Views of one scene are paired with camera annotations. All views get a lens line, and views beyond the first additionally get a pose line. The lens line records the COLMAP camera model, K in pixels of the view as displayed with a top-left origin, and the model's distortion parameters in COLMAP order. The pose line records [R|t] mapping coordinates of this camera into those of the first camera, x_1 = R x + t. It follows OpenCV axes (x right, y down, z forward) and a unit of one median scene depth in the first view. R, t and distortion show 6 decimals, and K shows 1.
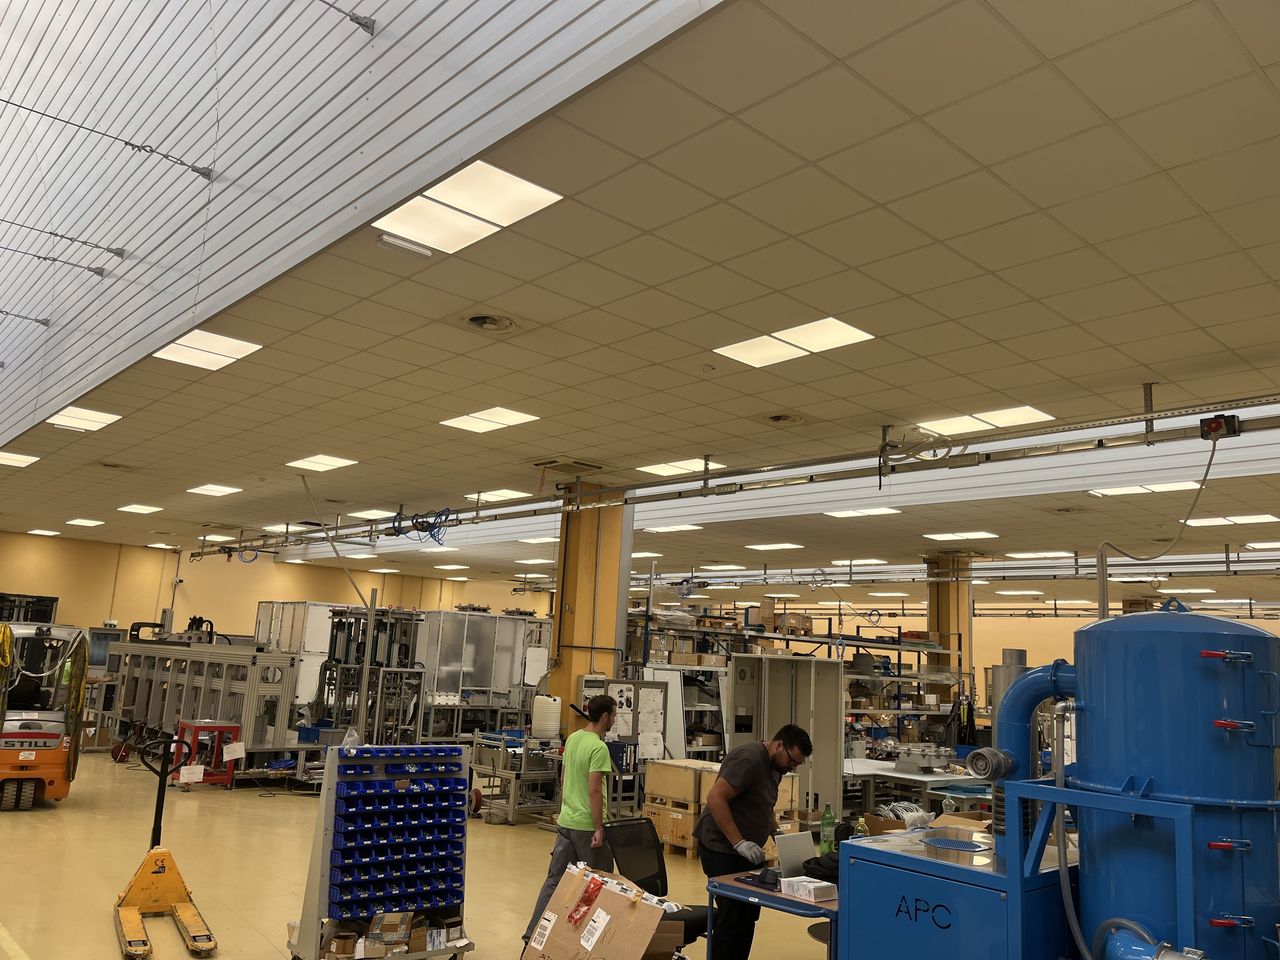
lens RADIAL K [[976.7, 0, 666.8], [0, 976.7, 482.4], [0, 0, 1]] dist [0.042164, 0.000505]
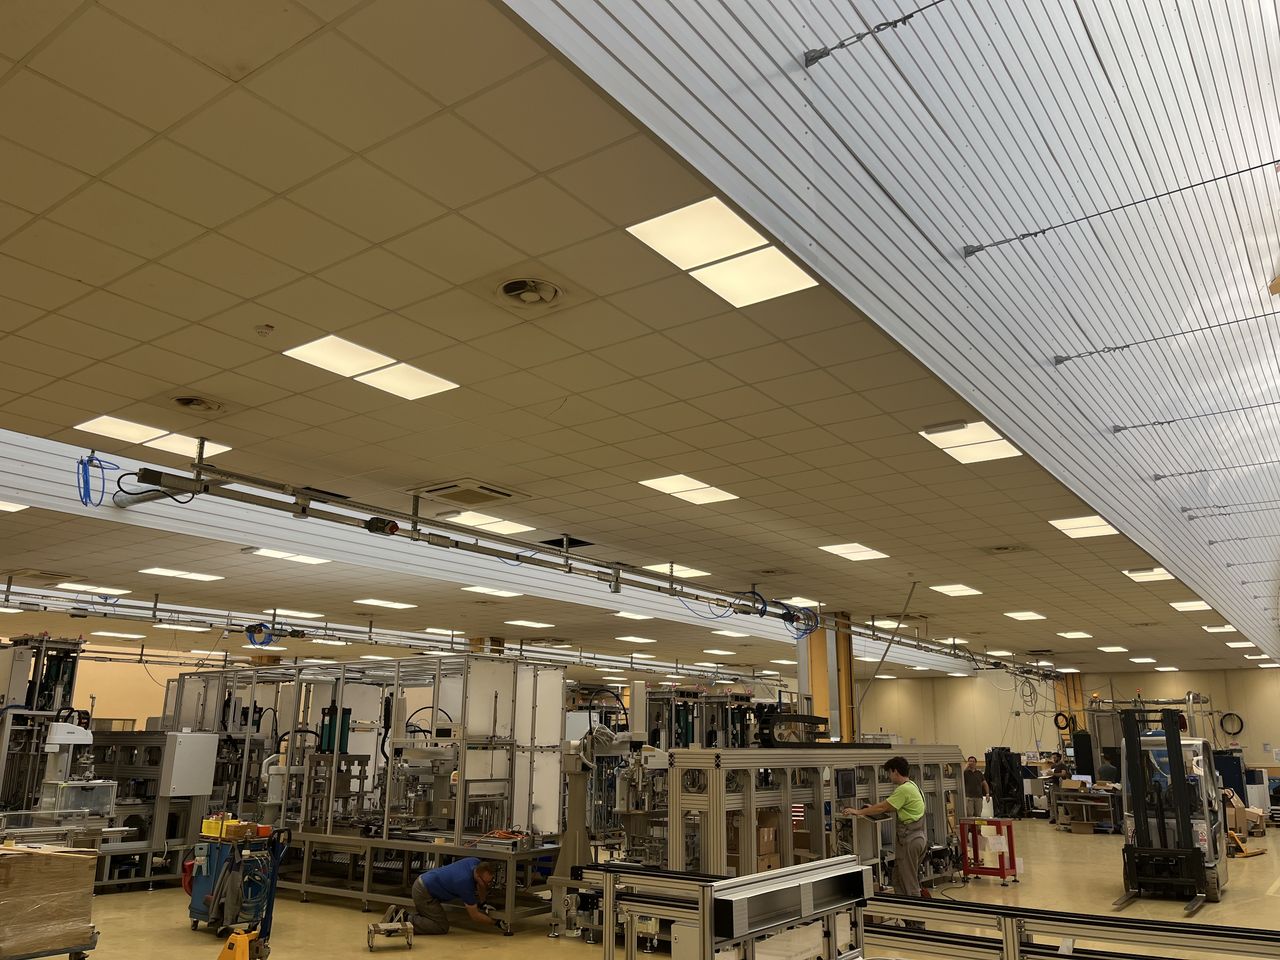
lens RADIAL K [[976.7, 0, 666.8], [0, 976.7, 482.4], [0, 0, 1]] dist [0.042164, 0.000505]
pose [[-0.207530, 0.188935, 0.959810, -0.831917], [-0.202337, 0.951662, -0.231081, 0.117290], [-0.957074, -0.242161, -0.159270, 0.929048]]
